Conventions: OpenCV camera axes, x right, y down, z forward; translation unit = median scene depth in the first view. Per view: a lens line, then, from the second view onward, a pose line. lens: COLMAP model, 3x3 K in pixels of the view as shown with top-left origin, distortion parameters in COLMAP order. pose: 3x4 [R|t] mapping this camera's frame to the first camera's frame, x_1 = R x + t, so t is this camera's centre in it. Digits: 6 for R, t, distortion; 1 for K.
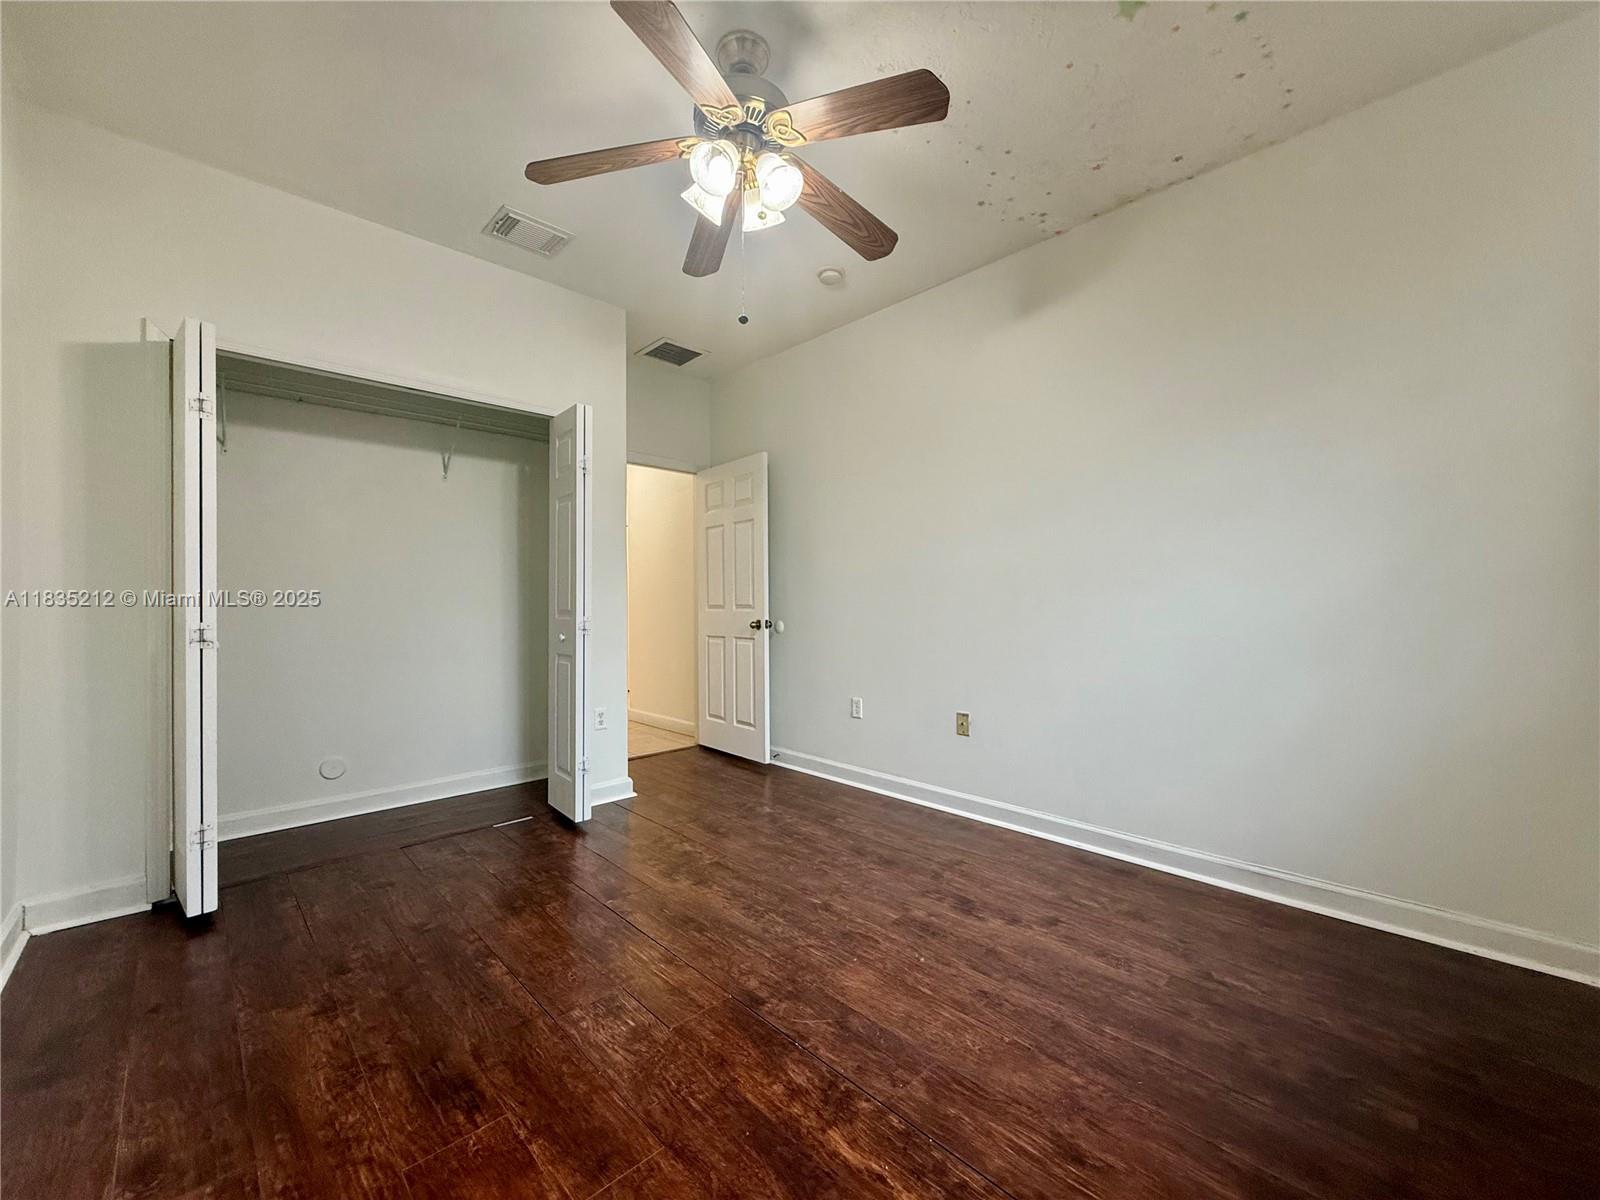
lens RADIAL K [[635.3, 0, 796.4], [0, 635.3, 603.9], [0, 0, 1]] dist [0.001649, 0.000058]
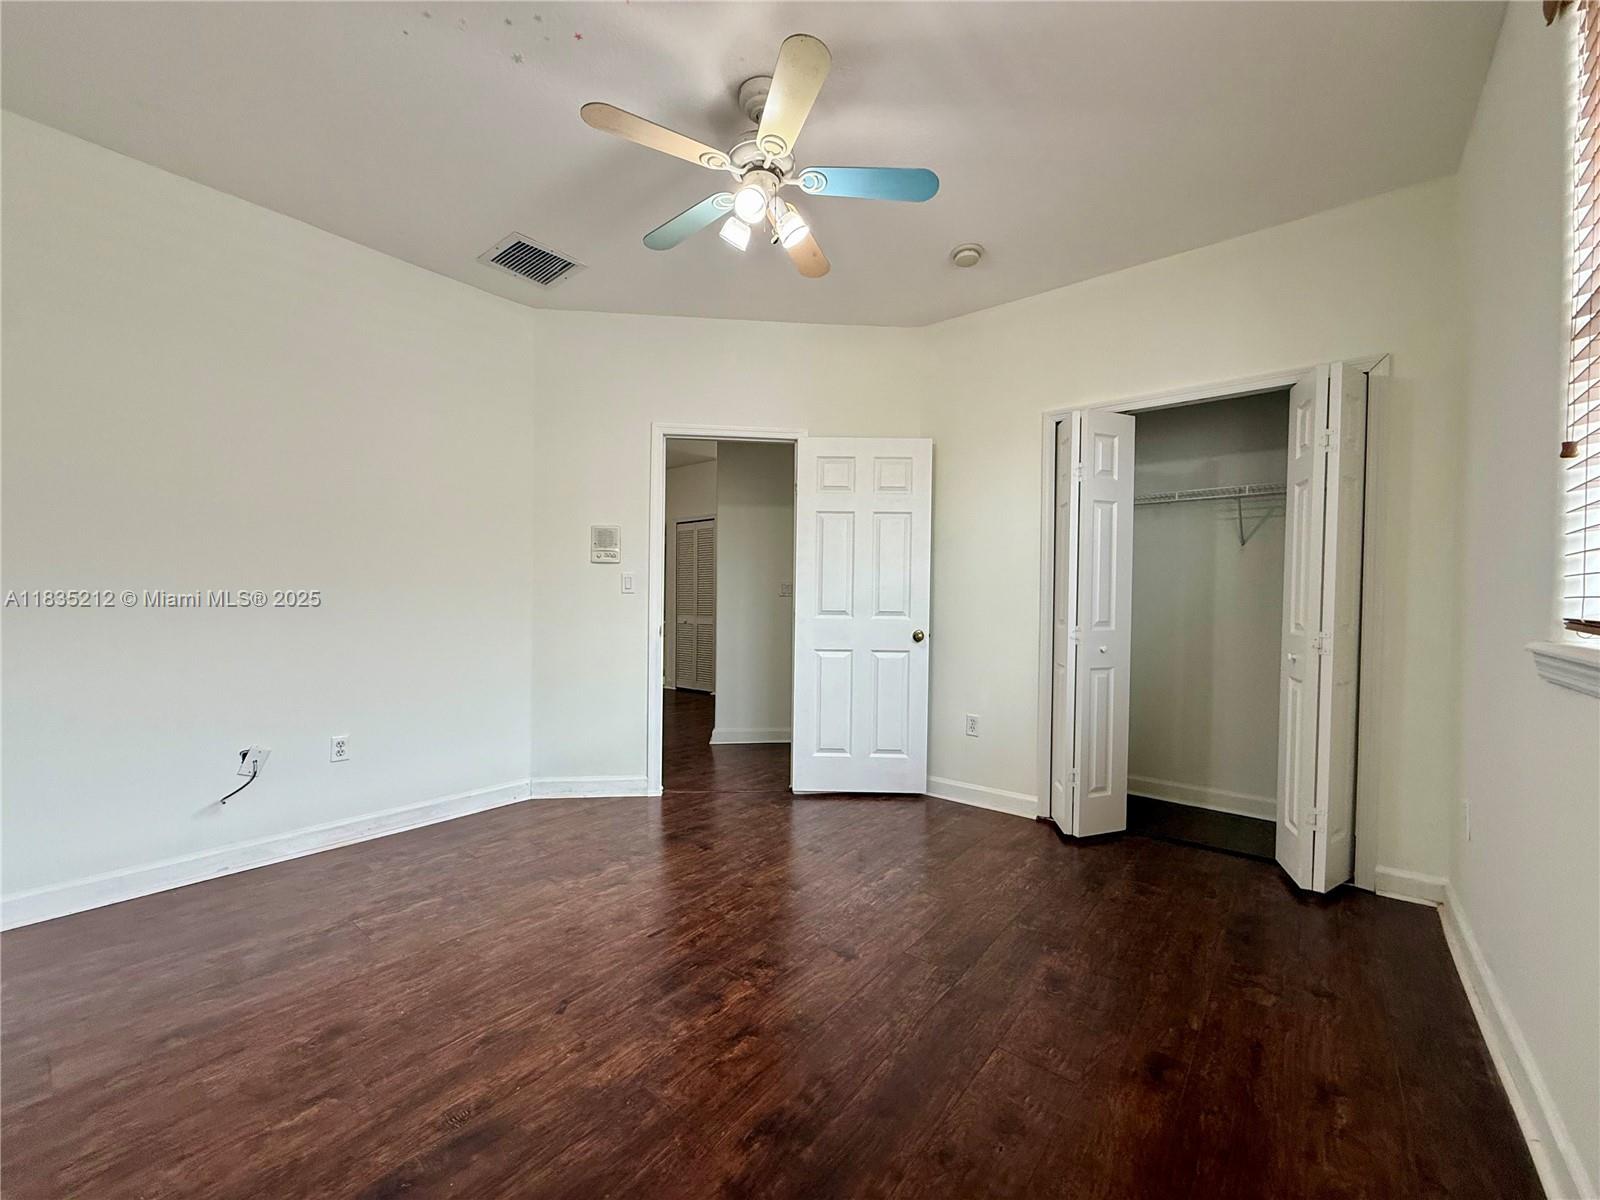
lens RADIAL K [[635.3, 0, 796.4], [0, 635.3, 603.9], [0, 0, 1]] dist [0.001649, 0.000058]
pose [[0.121272, 0.023481, -0.992342, 0.688288], [-0.005528, 0.999721, 0.022980, -0.024391], [0.992604, 0.002699, 0.121368, 0.759803]]
